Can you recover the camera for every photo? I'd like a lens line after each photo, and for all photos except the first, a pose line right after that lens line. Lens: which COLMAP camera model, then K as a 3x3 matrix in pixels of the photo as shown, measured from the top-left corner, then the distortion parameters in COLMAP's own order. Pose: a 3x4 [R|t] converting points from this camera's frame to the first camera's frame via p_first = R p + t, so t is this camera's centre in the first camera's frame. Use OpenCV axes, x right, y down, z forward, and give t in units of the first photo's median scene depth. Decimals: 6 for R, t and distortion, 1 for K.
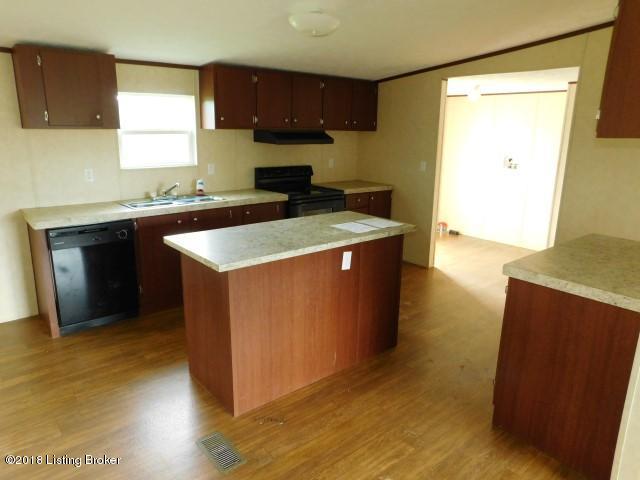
lens RADIAL K [[449.0, 0, 309.8], [0, 449.0, 219.6], [0, 0, 1]] dist [-0.013093, 0.007305]
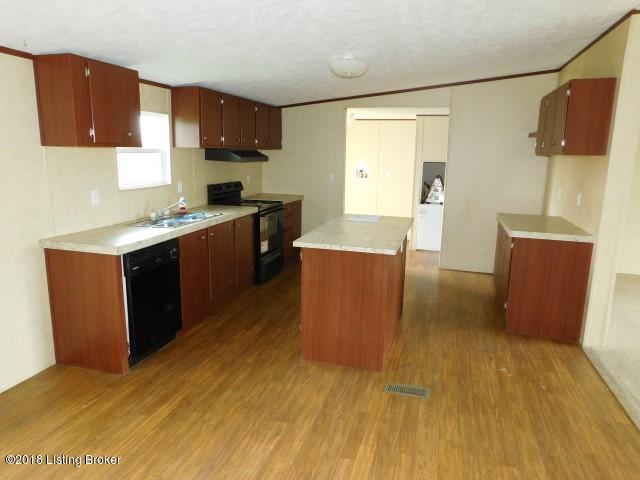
lens RADIAL K [[449.0, 0, 302.7], [0, 449.0, 236.0], [0, 0, 1]] dist [-0.013093, 0.007305]
pose [[0.833061, -0.100560, 0.543964, -0.482817], [0.093705, 0.994780, 0.040394, -0.017159], [-0.545186, 0.017321, 0.838136, 0.003463]]
